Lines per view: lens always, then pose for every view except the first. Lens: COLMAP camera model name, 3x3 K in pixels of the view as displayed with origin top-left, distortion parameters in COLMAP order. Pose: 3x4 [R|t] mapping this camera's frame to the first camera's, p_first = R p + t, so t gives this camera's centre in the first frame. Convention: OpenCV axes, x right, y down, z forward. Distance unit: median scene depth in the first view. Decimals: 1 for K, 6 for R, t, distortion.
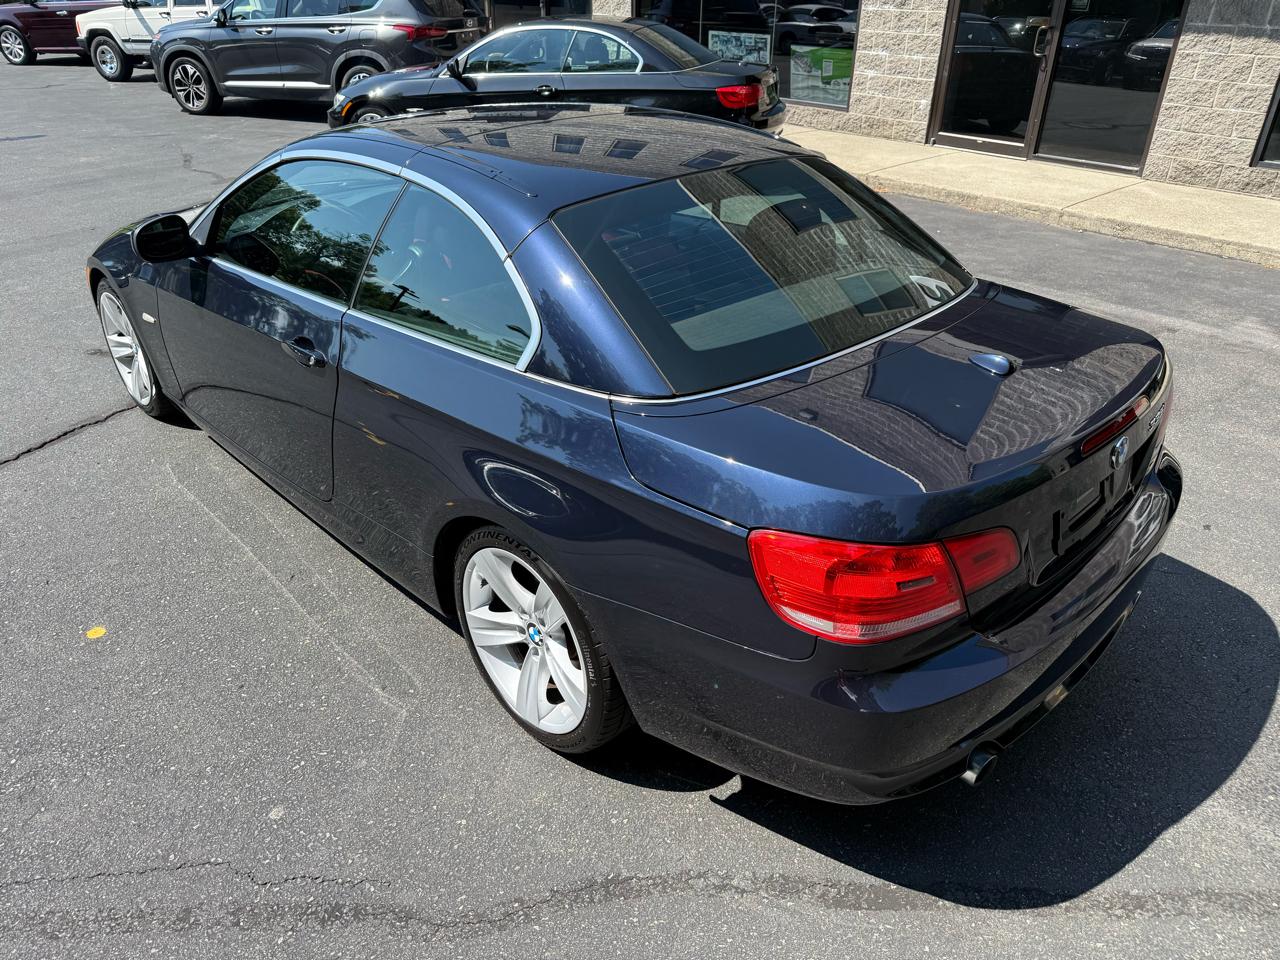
lens RADIAL K [[917.5, 0, 647.1], [0, 917.5, 481.8], [0, 0, 1]] dist [0.004233, -0.007840]
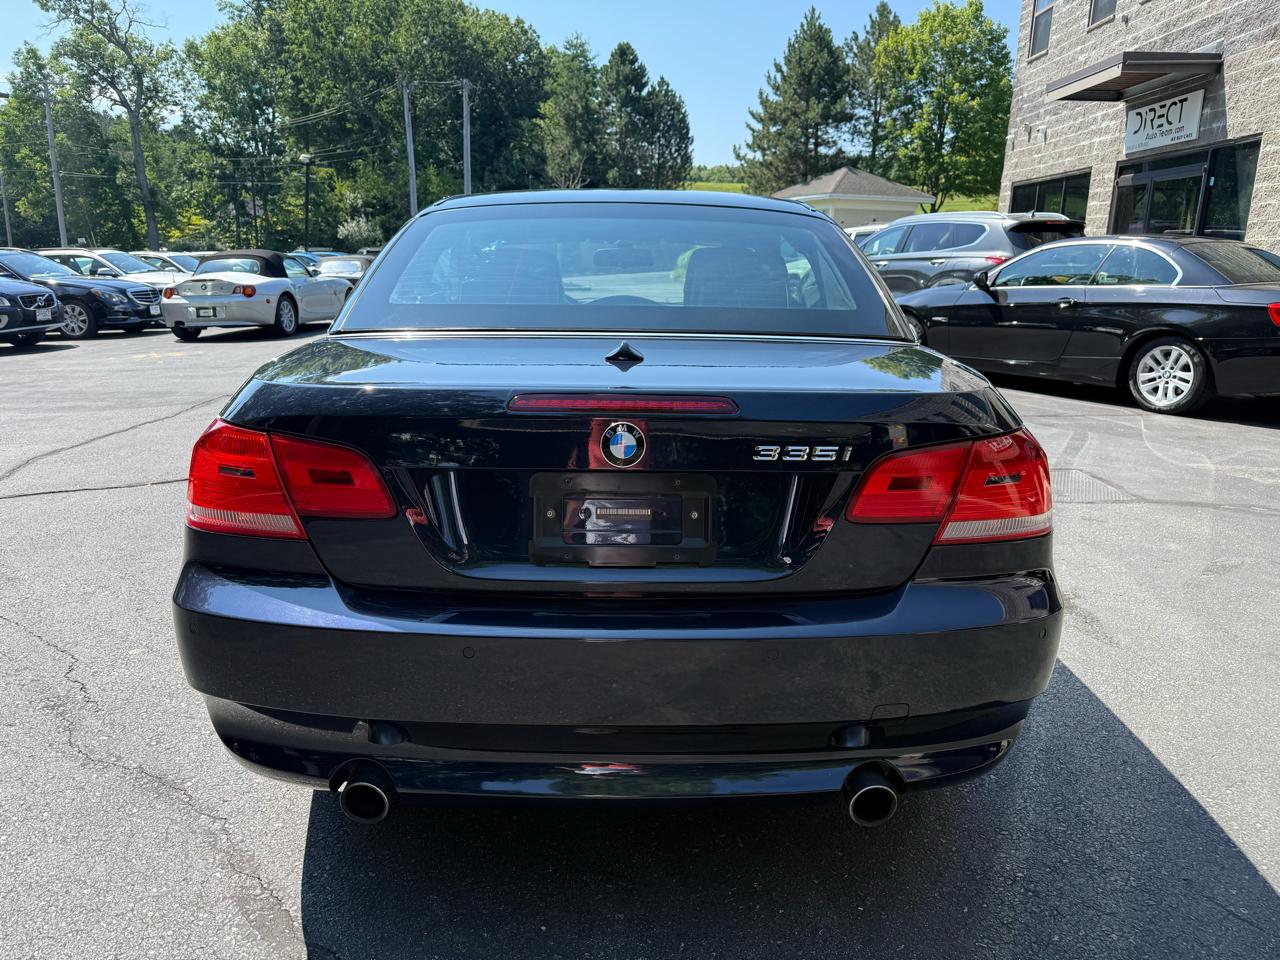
lens RADIAL K [[924.4, 0, 648.9], [0, 924.4, 481.1], [0, 0, 1]] dist [0.002562, -0.007390]
pose [[0.727301, 0.161764, -0.666983, 0.751091], [-0.337305, 0.930608, -0.142107, 0.072696], [0.597712, 0.328331, 0.731396, 0.345420]]
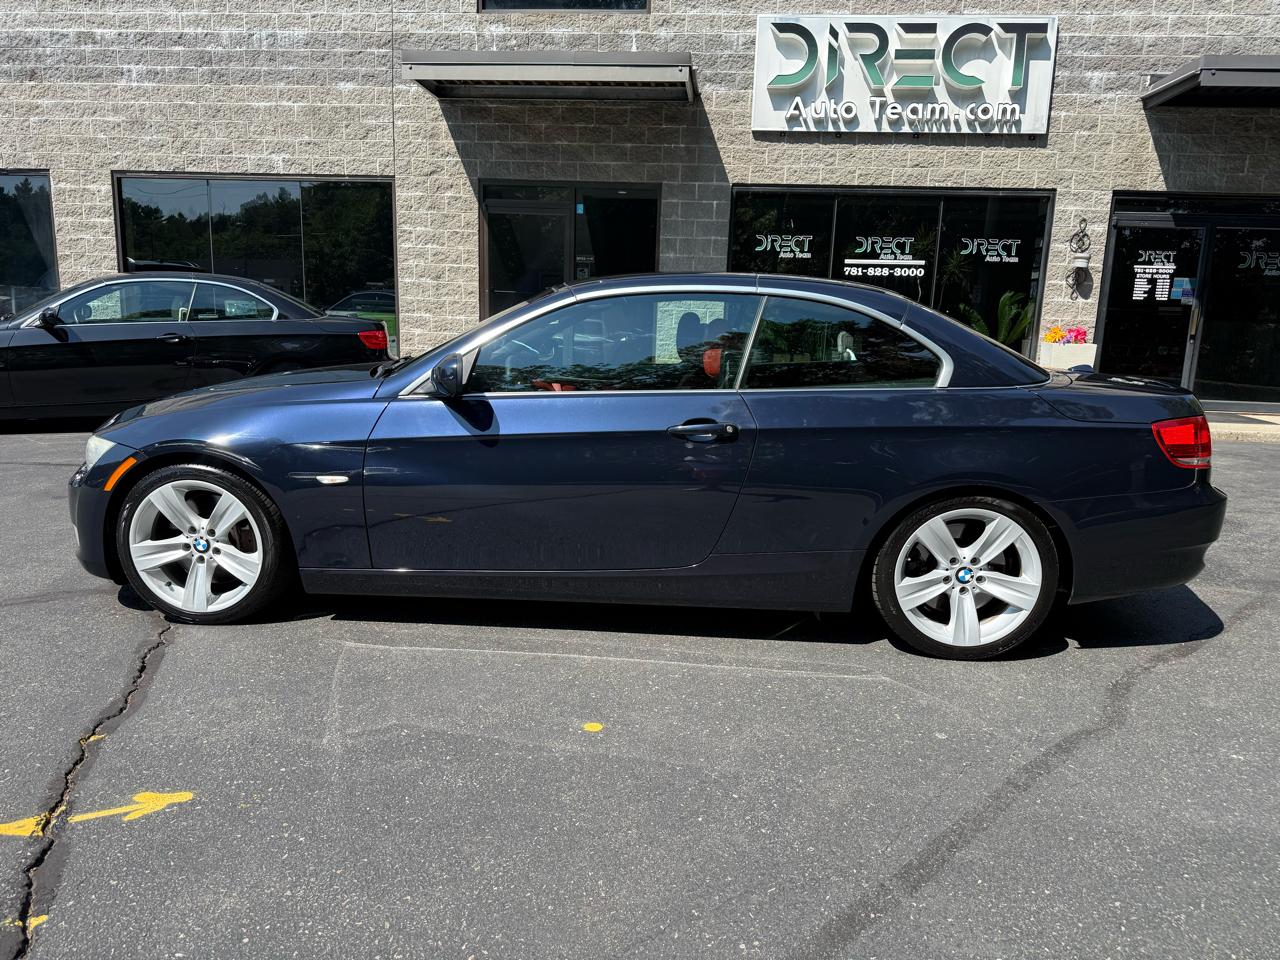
lens RADIAL K [[904.0, 0, 639.7], [0, 904.0, 485.0], [0, 0, 1]] dist [0.030185, -0.039415]
pose [[0.742204, -0.118674, 0.659583, -1.247946], [0.306339, 0.935435, -0.176405, 0.113427], [-0.596062, 0.332984, 0.730638, 0.194371]]
